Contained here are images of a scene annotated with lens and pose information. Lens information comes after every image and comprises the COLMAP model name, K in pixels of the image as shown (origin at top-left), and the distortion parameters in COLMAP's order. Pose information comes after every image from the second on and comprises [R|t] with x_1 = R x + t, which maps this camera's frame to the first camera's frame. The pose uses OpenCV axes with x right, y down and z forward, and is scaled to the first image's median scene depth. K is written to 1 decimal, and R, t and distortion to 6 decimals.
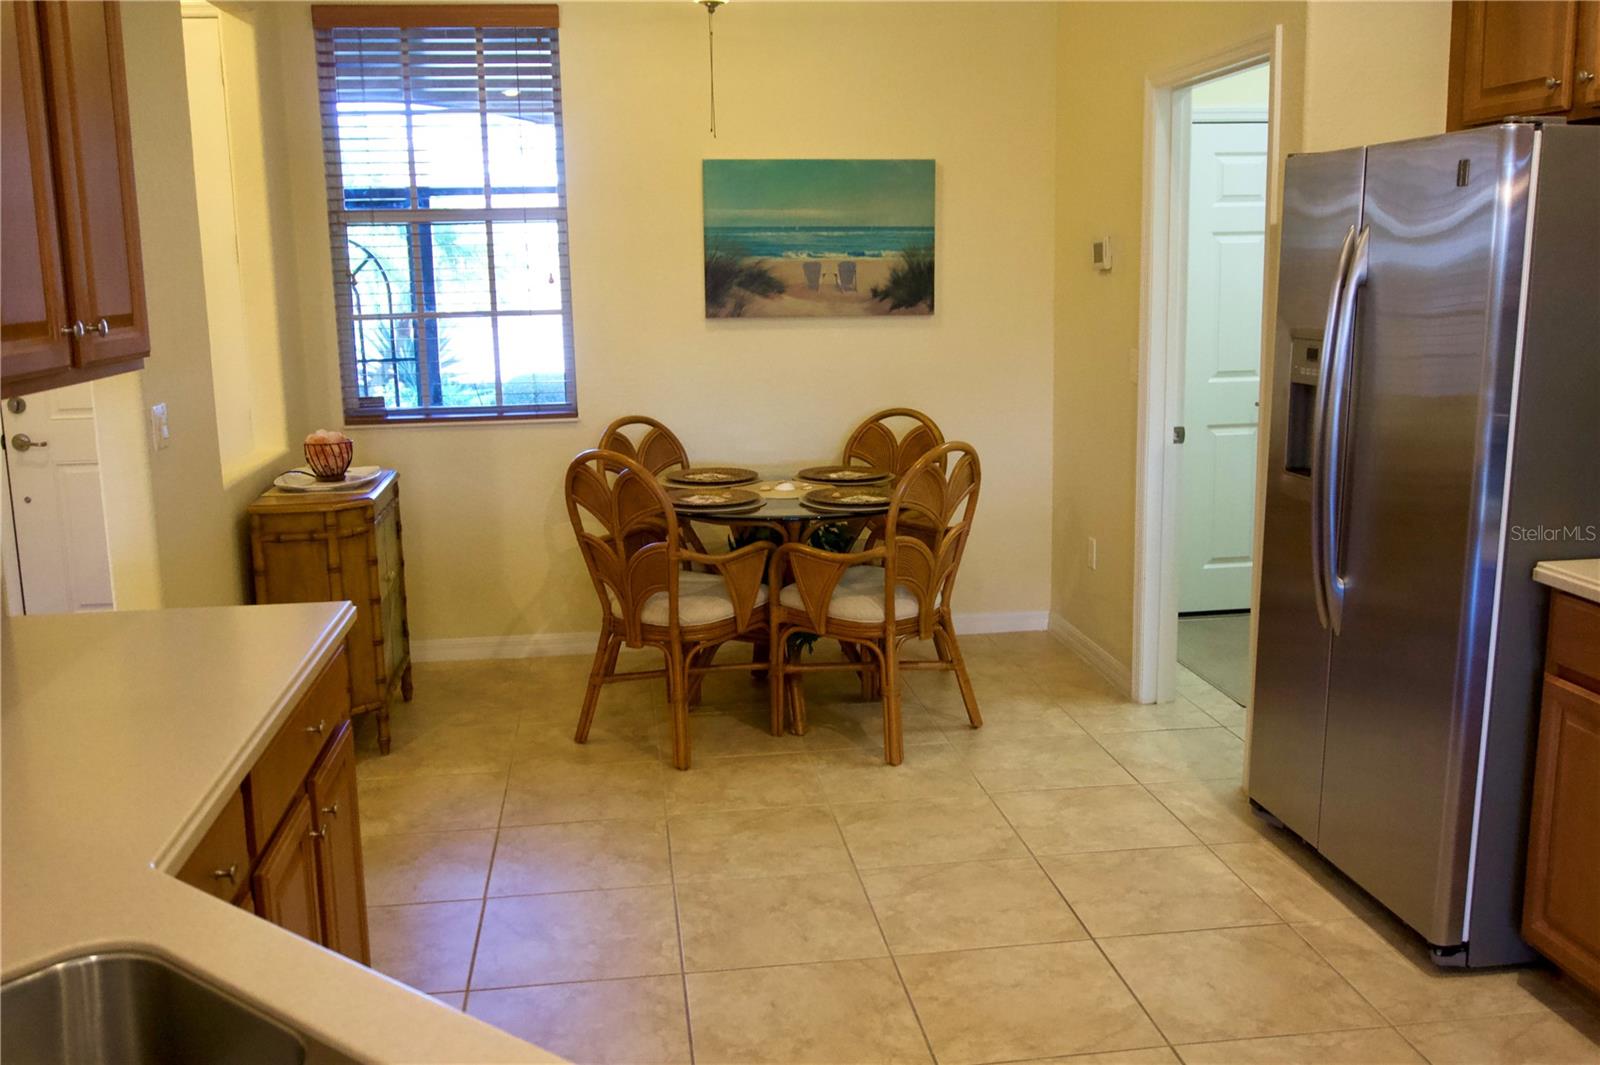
lens RADIAL K [[1416.4, 0, 795.3], [0, 1416.4, 536.7], [0, 0, 1]] dist [-0.030069, -0.003080]
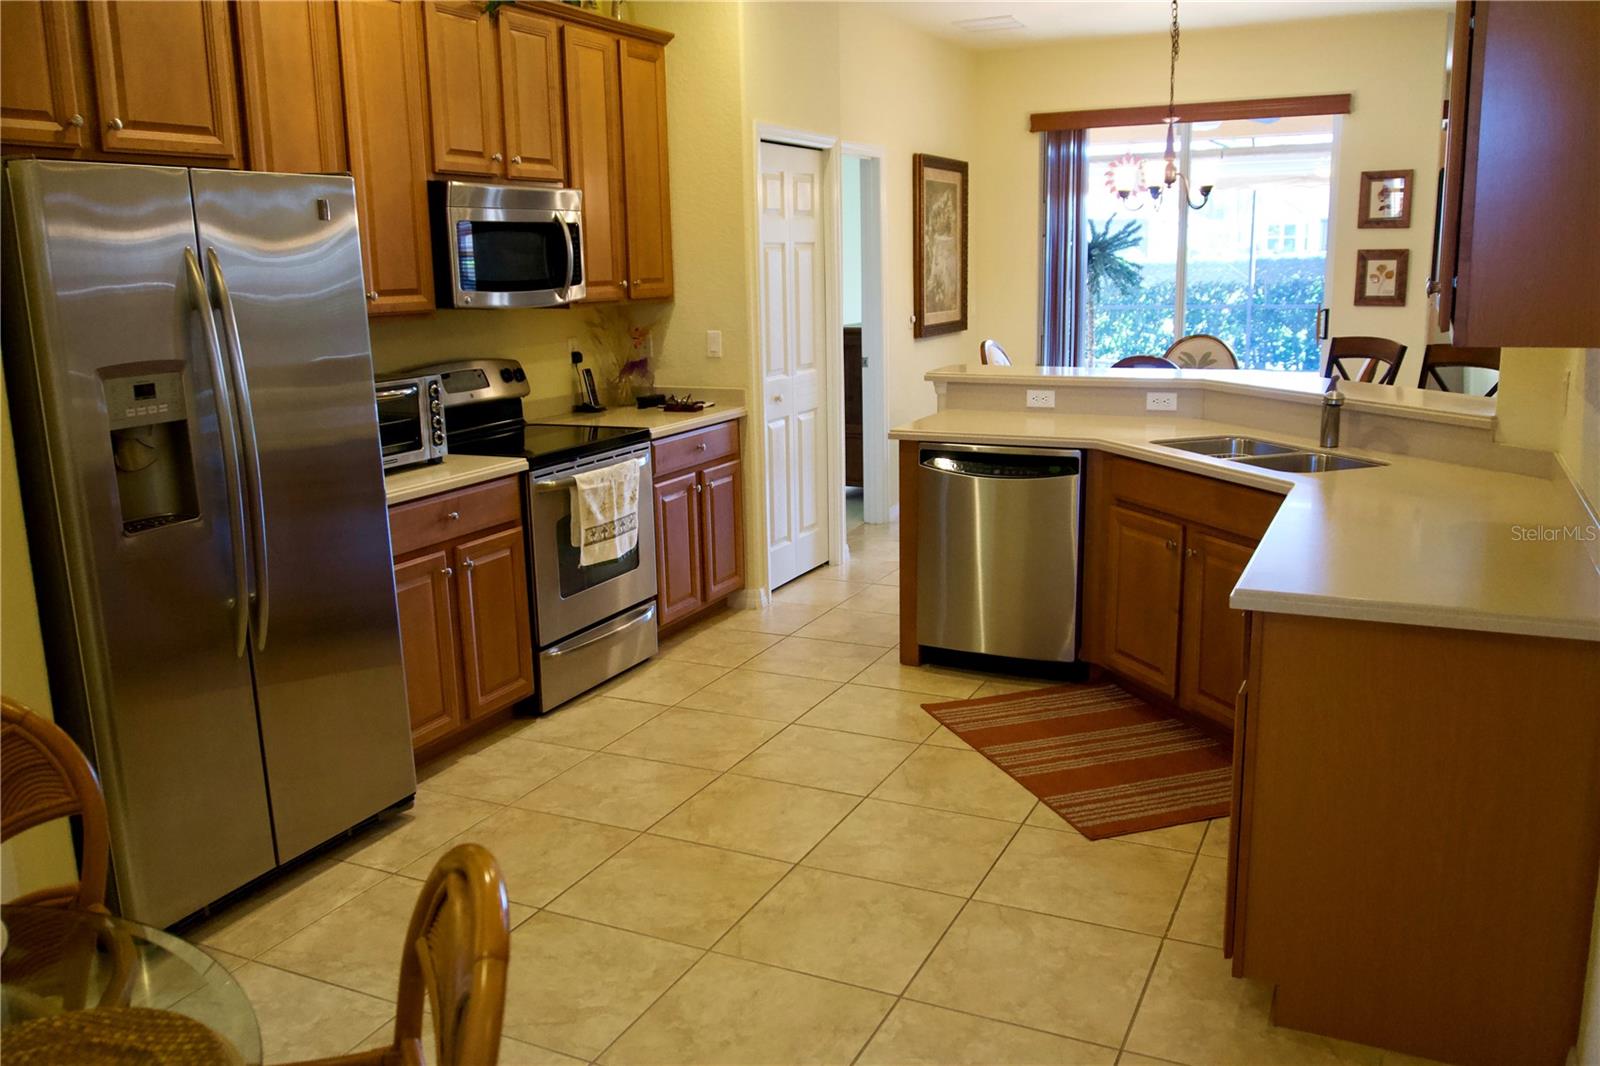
lens RADIAL K [[1284.5, 0, 793.6], [0, 1284.5, 523.6], [0, 0, 1]] dist [-0.004514, -0.001957]
pose [[-0.834989, -0.079637, 0.544473, -0.479957], [0.138230, 0.927387, 0.347629, -0.313797], [-0.532621, 0.365529, -0.763350, 1.618298]]
